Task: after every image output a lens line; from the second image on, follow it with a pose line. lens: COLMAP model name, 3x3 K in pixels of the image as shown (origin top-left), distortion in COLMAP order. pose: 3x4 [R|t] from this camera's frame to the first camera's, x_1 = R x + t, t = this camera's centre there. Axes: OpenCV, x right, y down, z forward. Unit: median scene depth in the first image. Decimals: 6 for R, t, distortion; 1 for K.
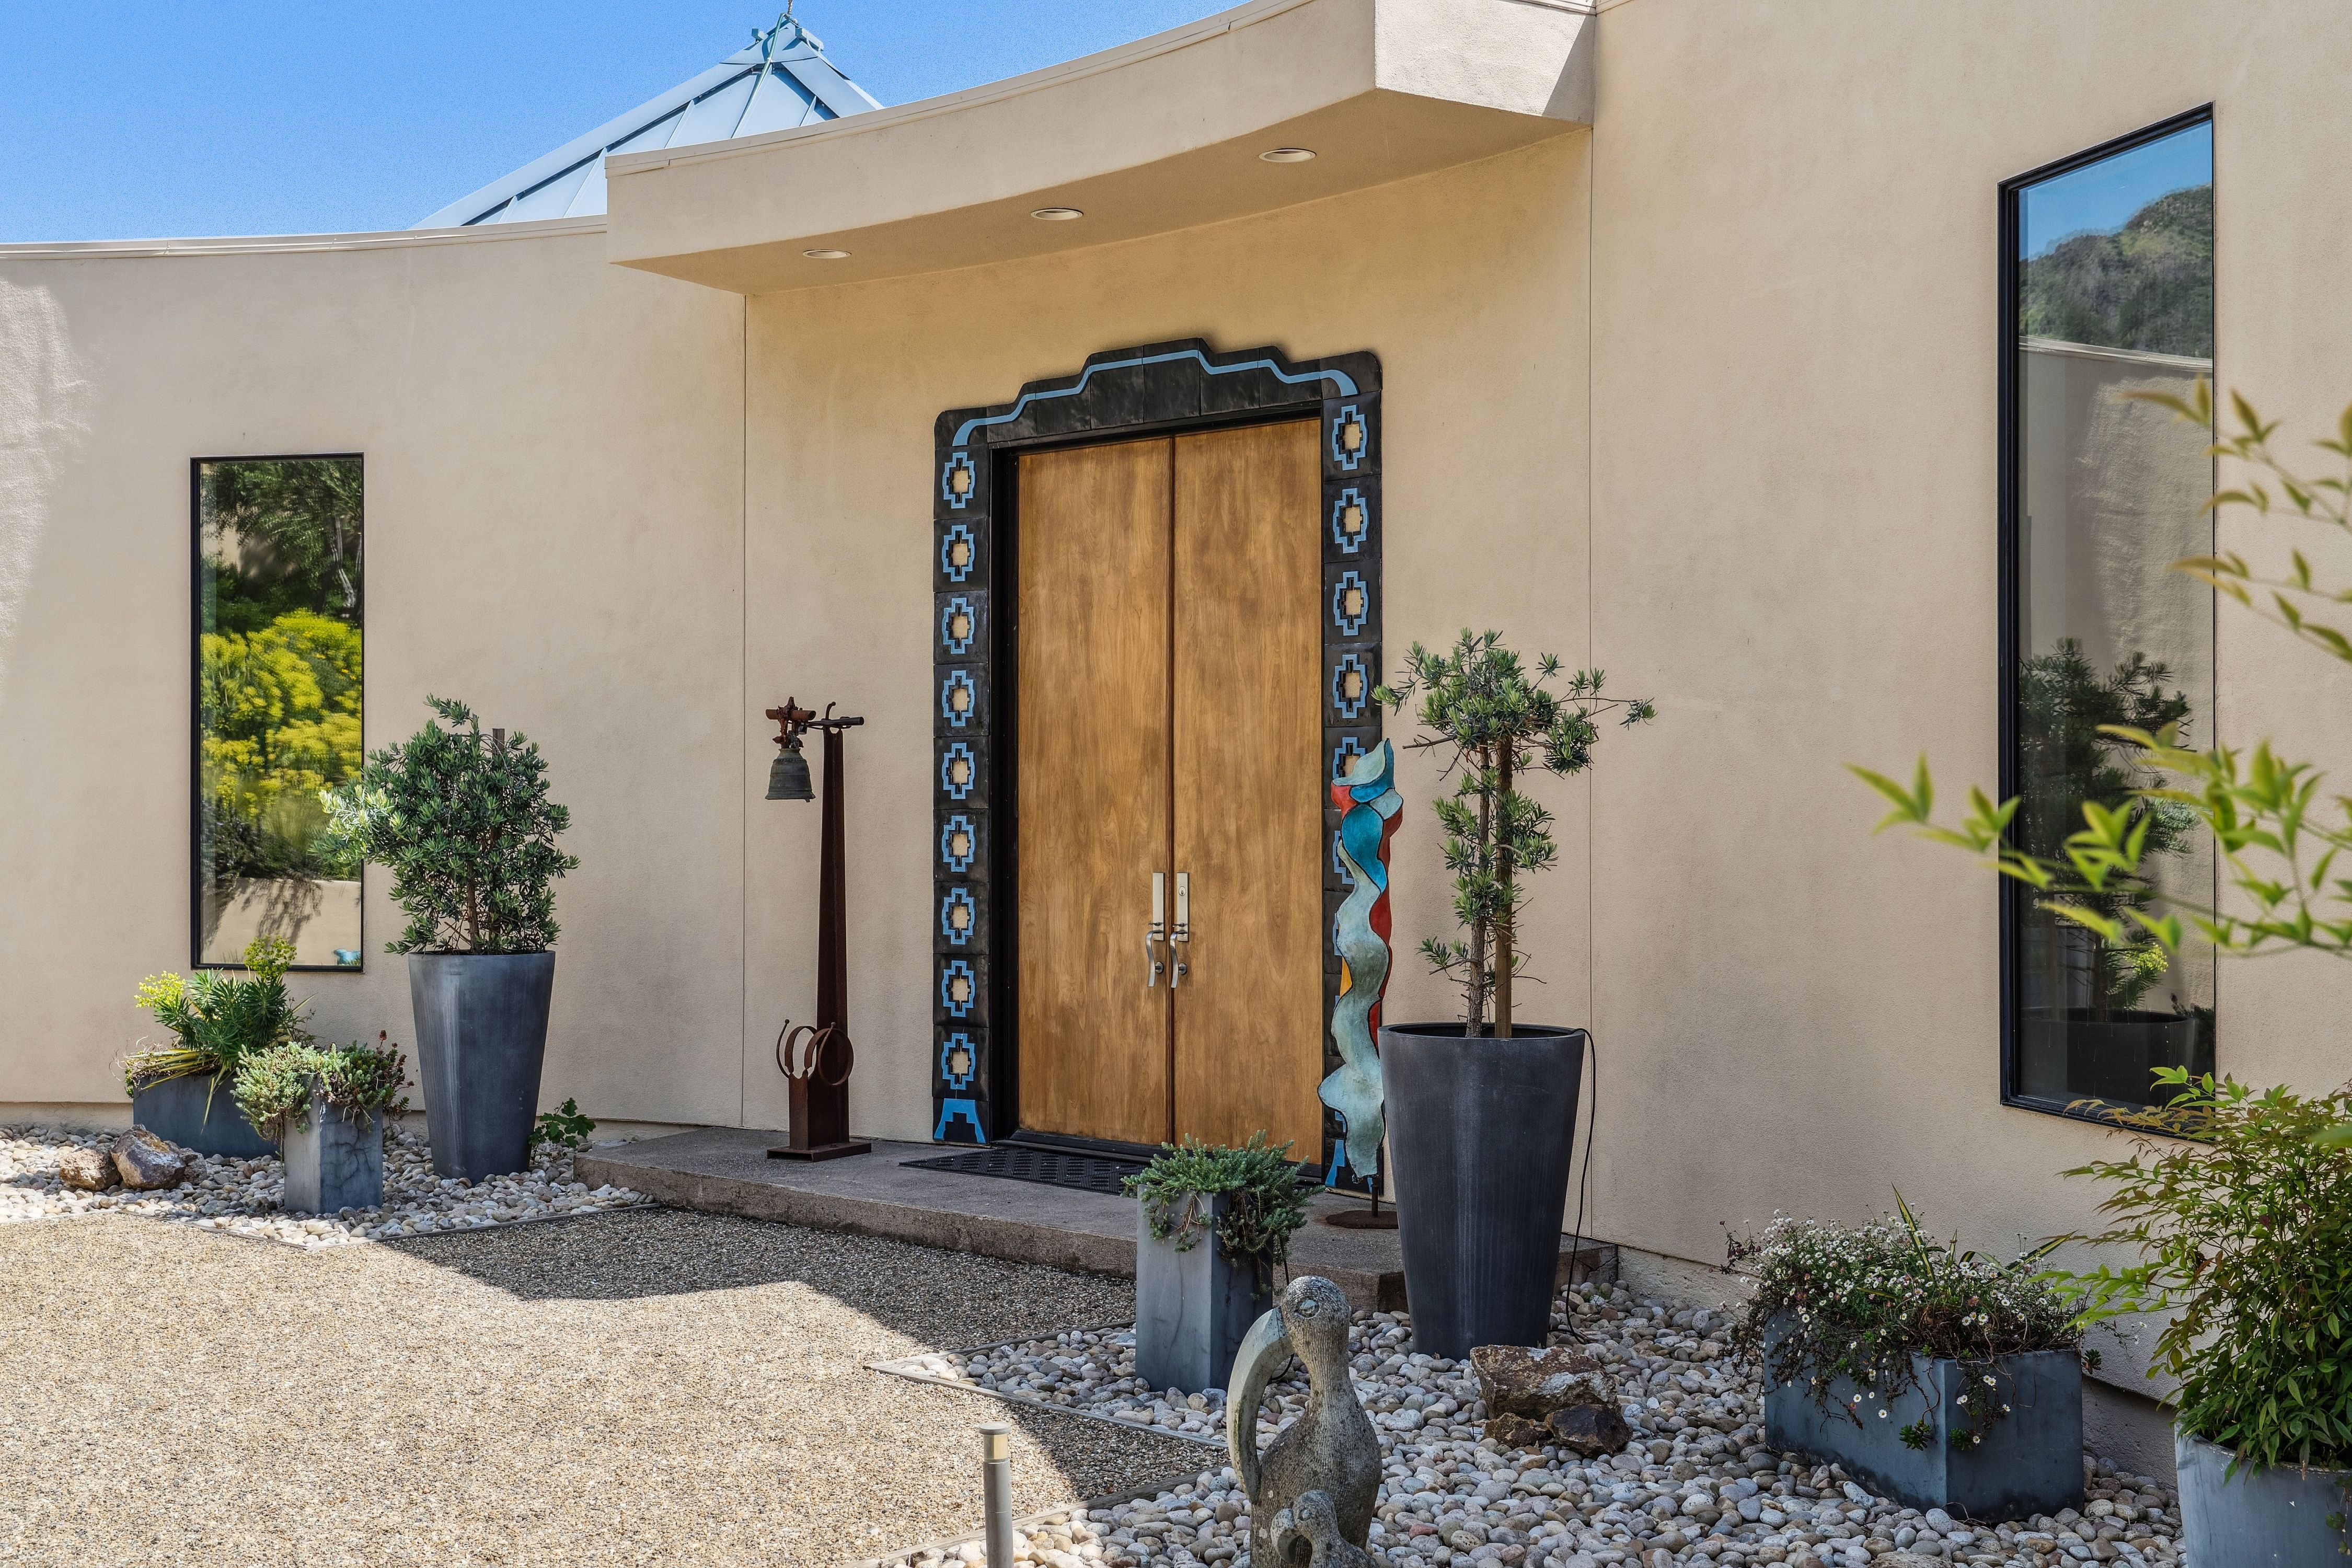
lens RADIAL K [[2839.3, 0, 1168.6], [0, 2839.3, 791.9], [0, 0, 1]] dist [0.089203, 0.000000]
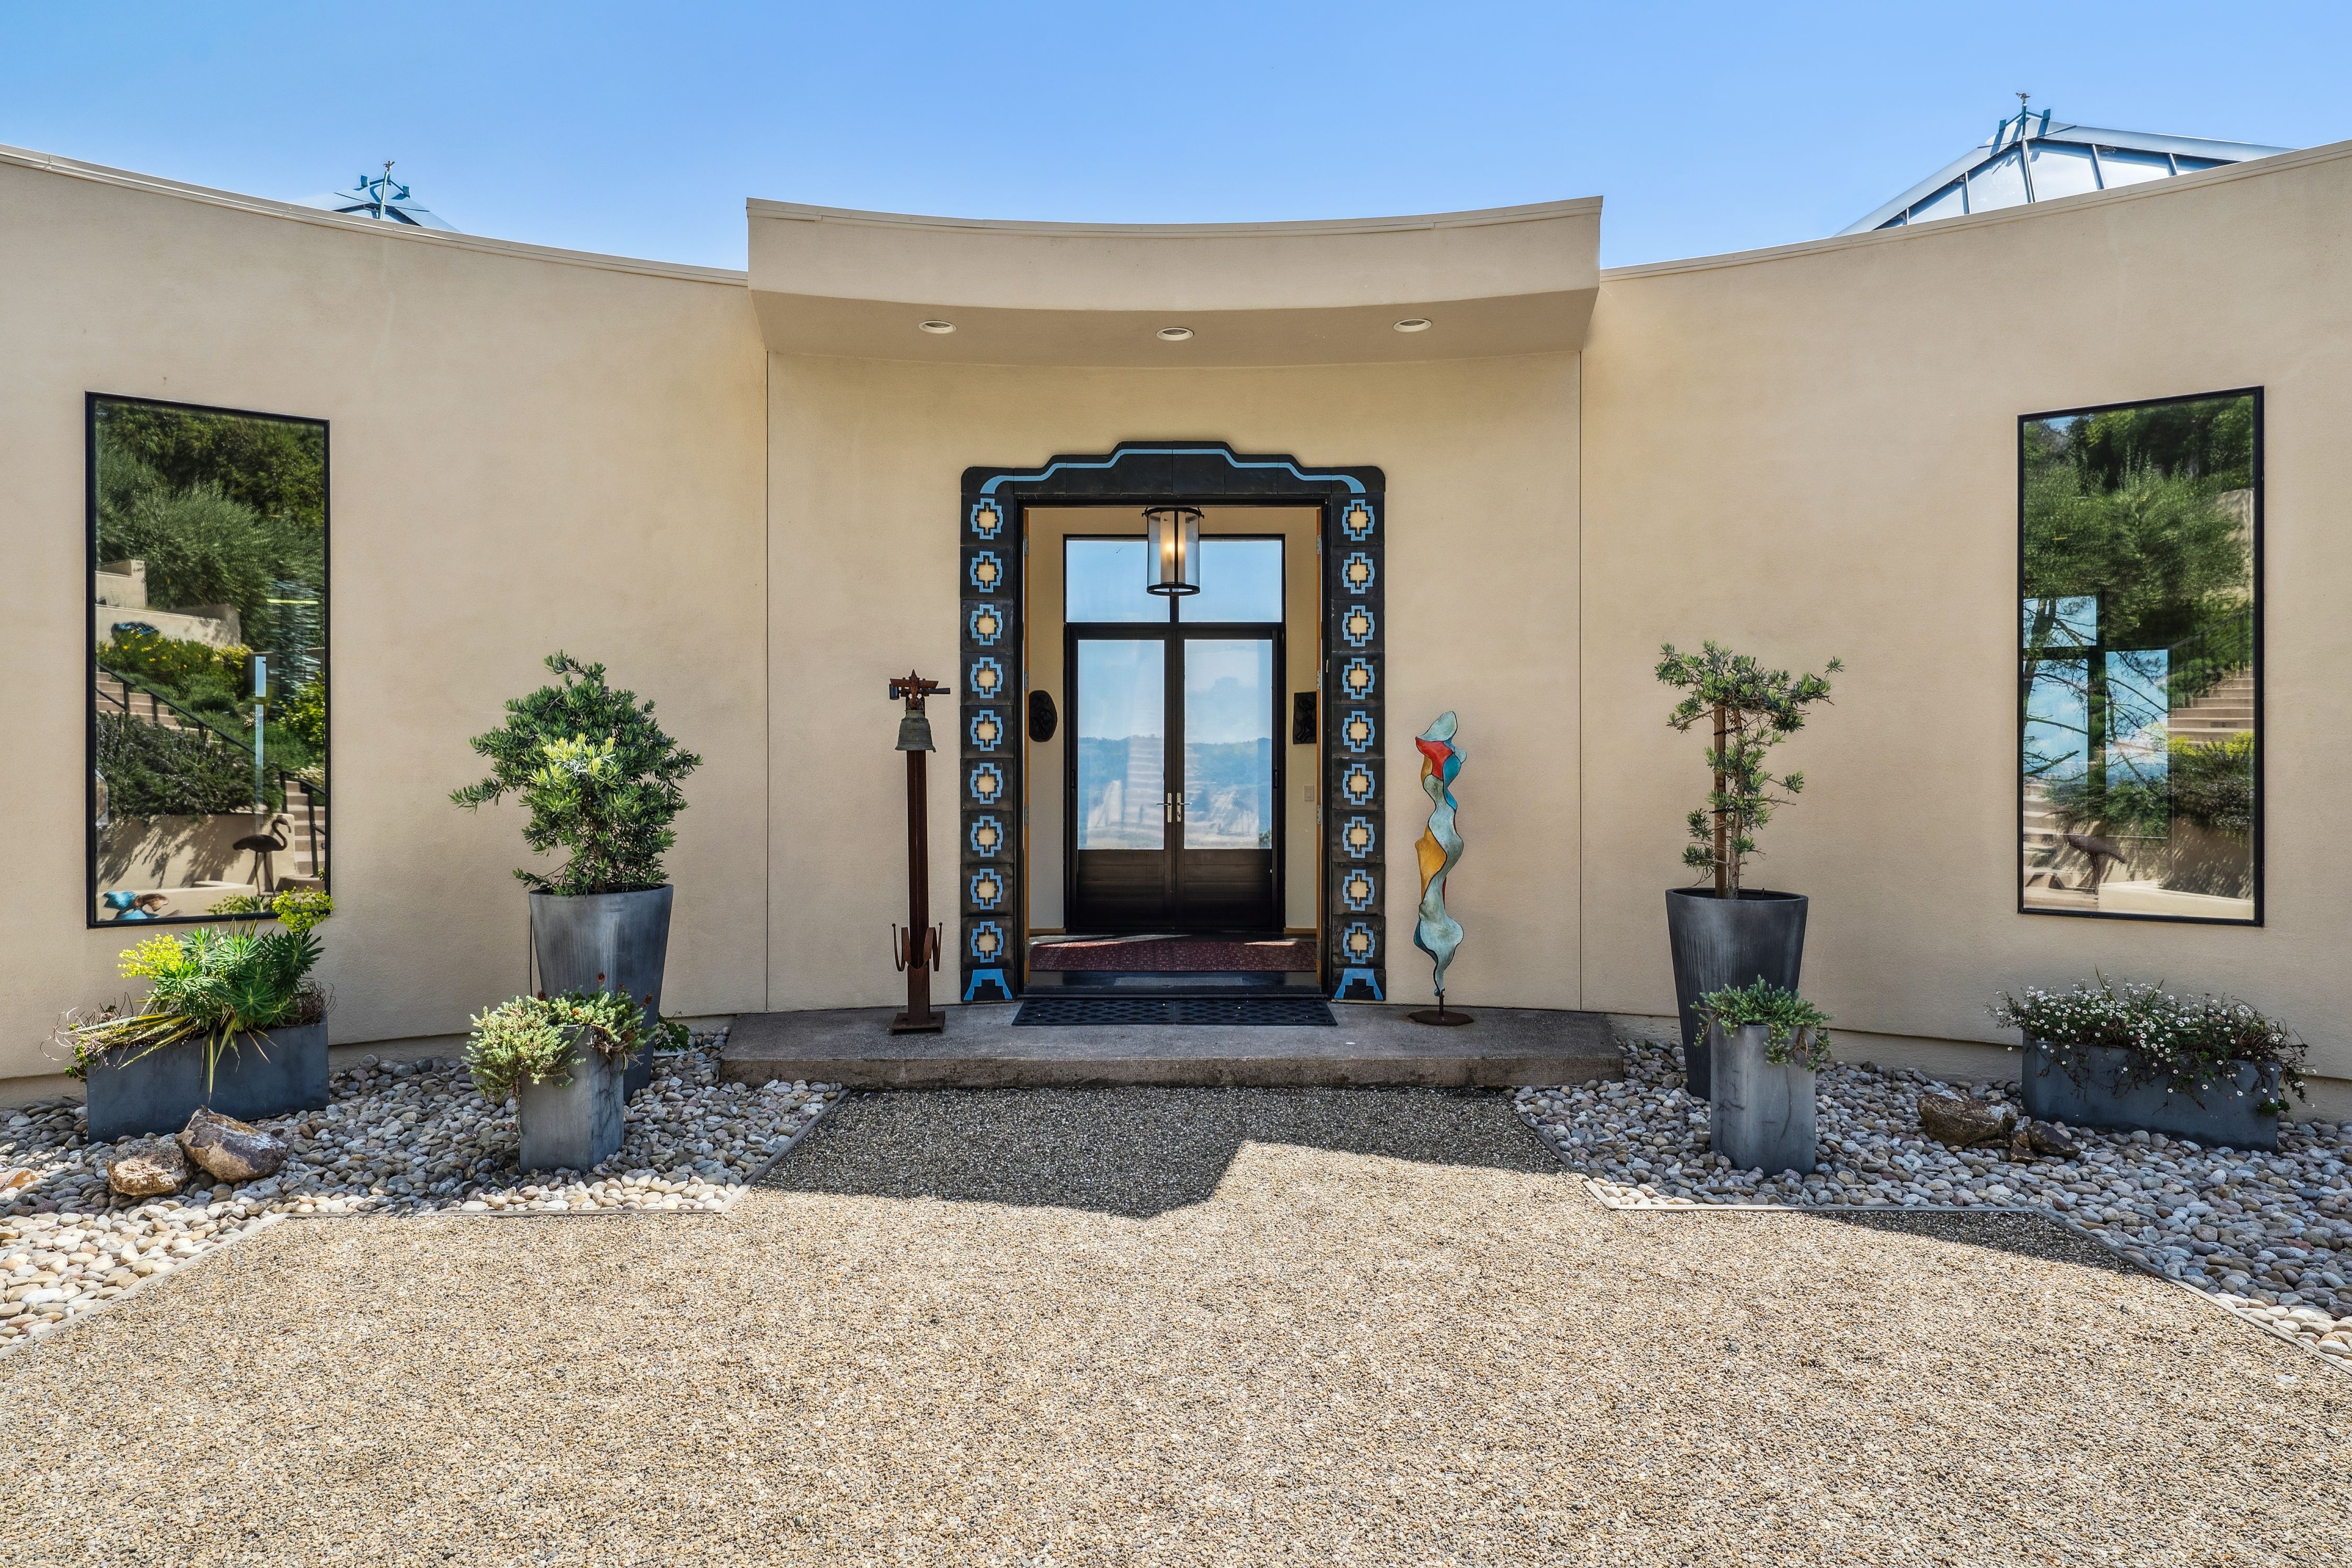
lens RADIAL K [[1188.4, 0, 1174.8], [0, 1188.4, 763.7], [0, 0, 1]] dist [0.010746, 0.001250]
pose [[0.717680, -0.003091, 0.696366, -0.433033], [0.000393, 0.999992, 0.004034, 0.006661], [-0.696373, -0.002622, 0.717675, 0.556819]]
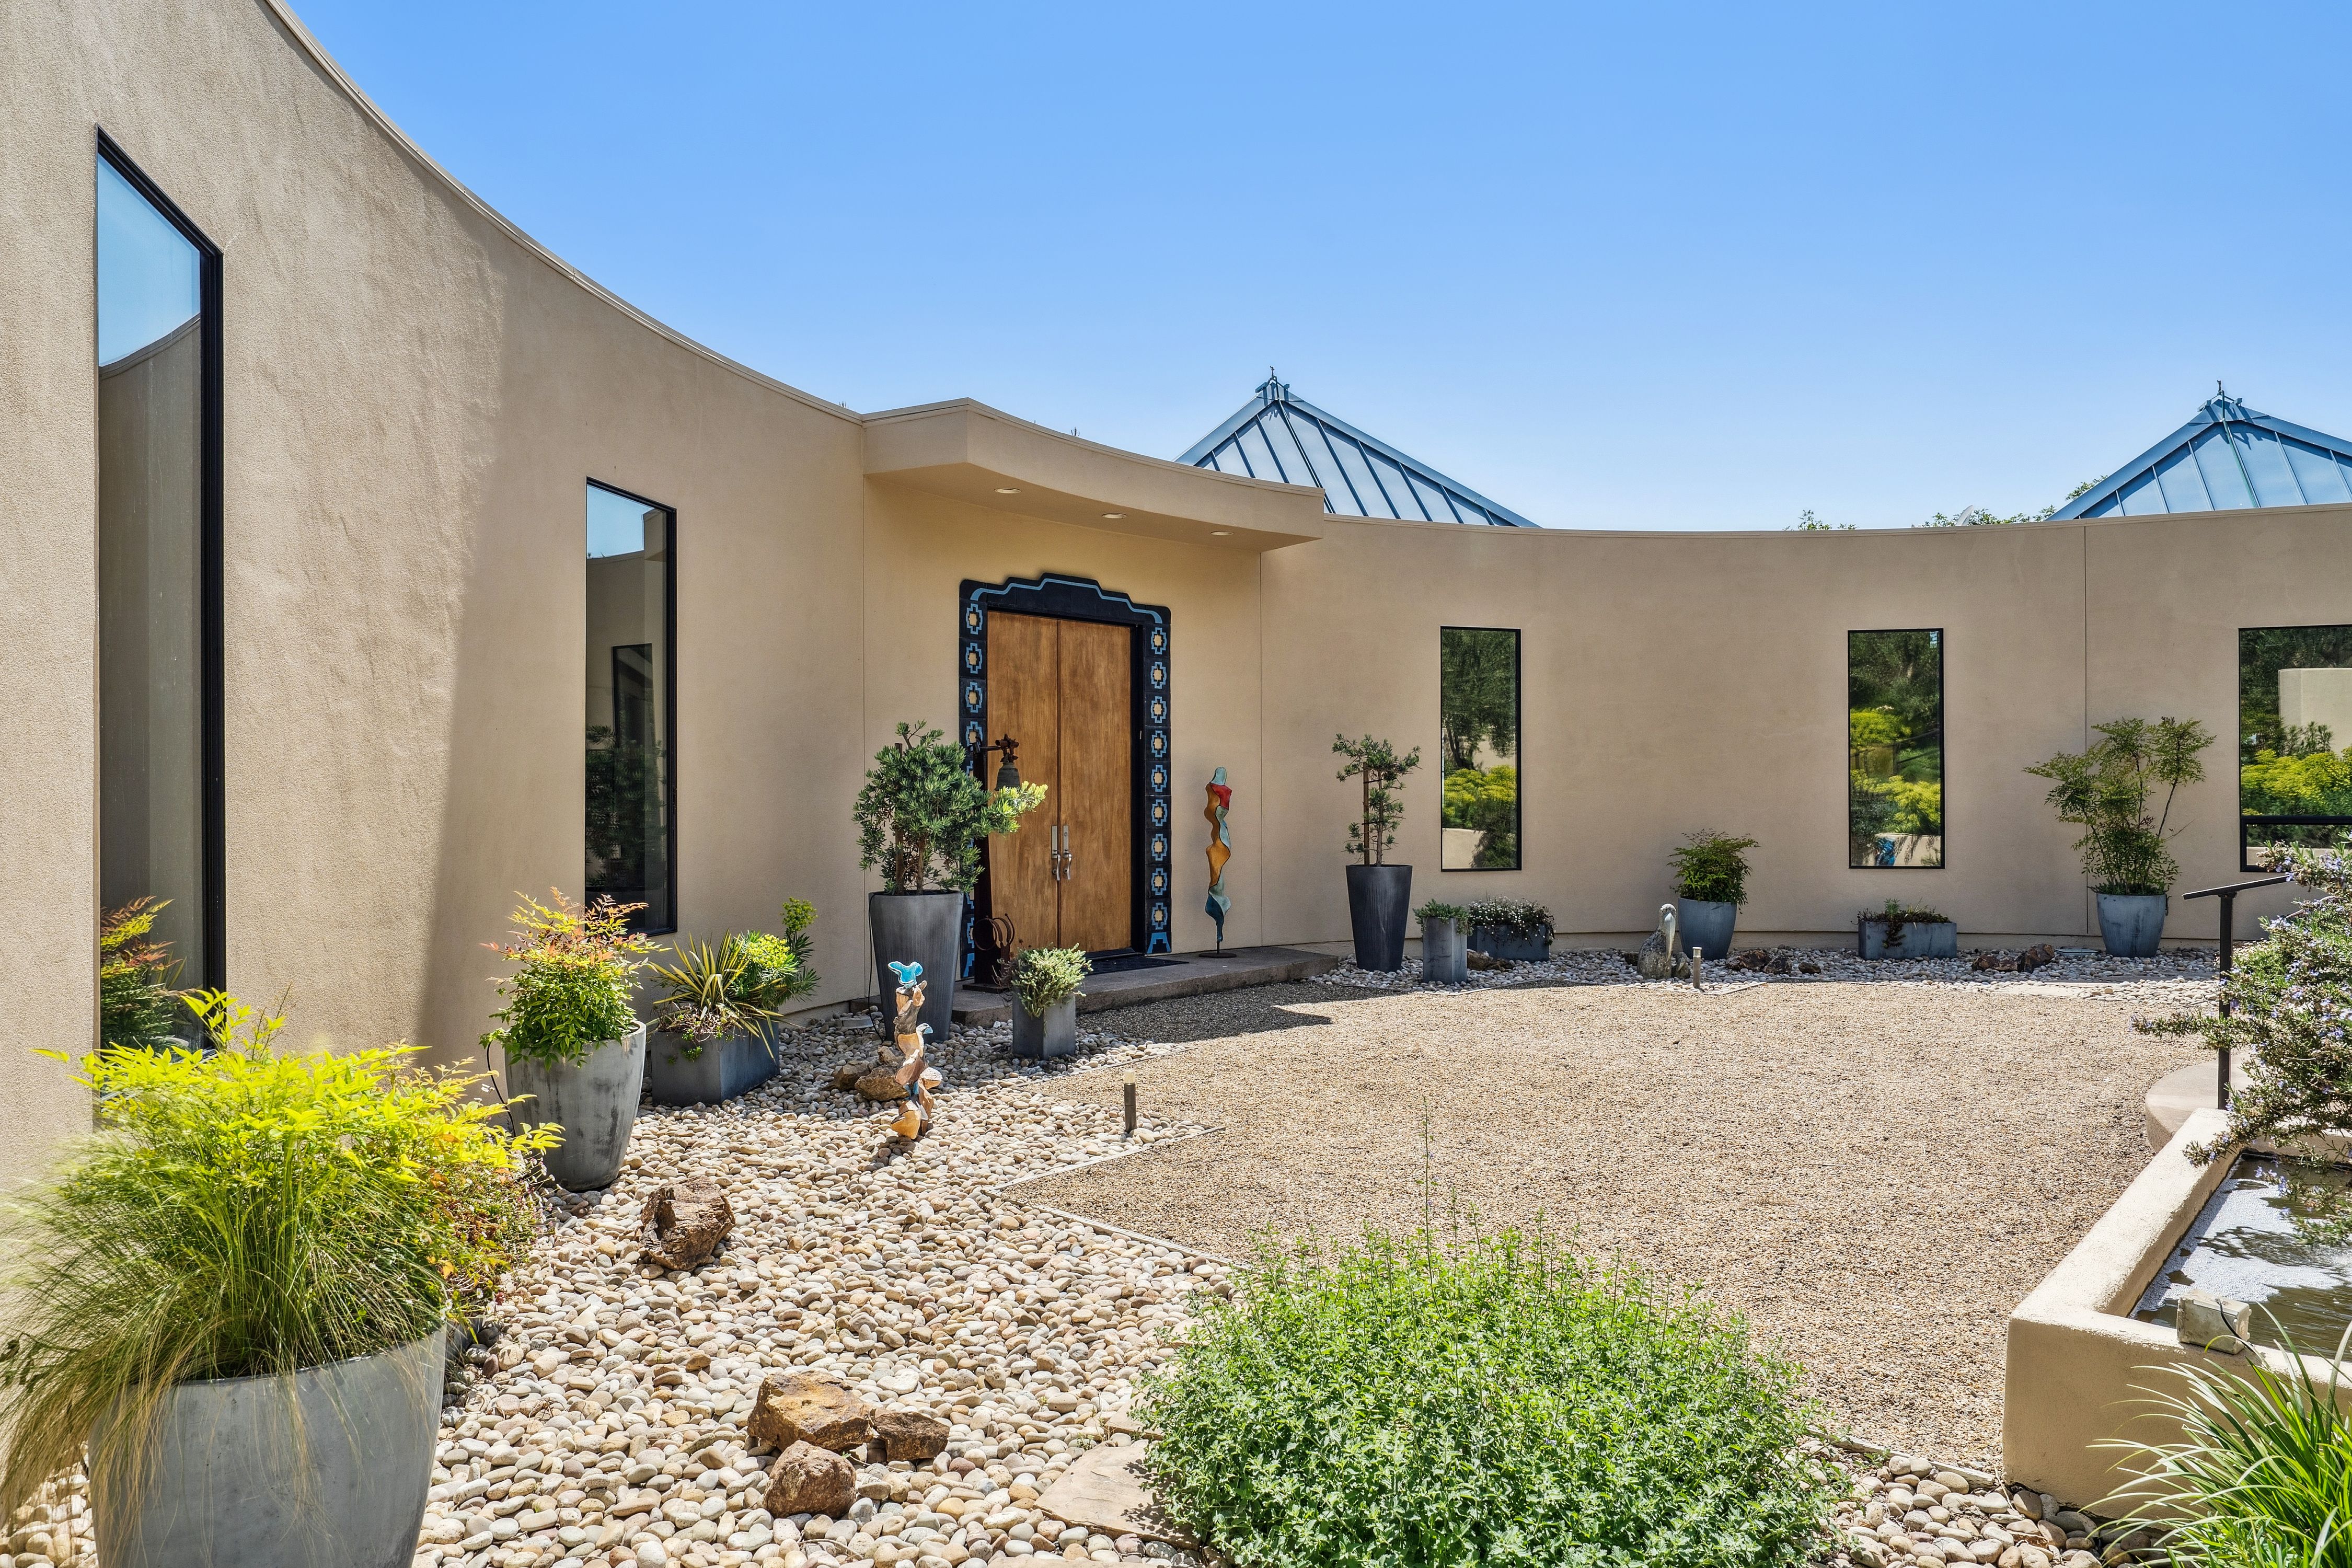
lens RADIAL K [[1472.1, 0, 1174.1], [0, 1472.1, 786.4], [0, 0, 1]] dist [0.000906, 0.000012]
pose [[-0.039929, 0.000741, 0.999202, -1.099872], [-0.000800, 0.999999, -0.000774, -0.000110], [-0.999202, -0.000830, -0.039928, 0.962789]]
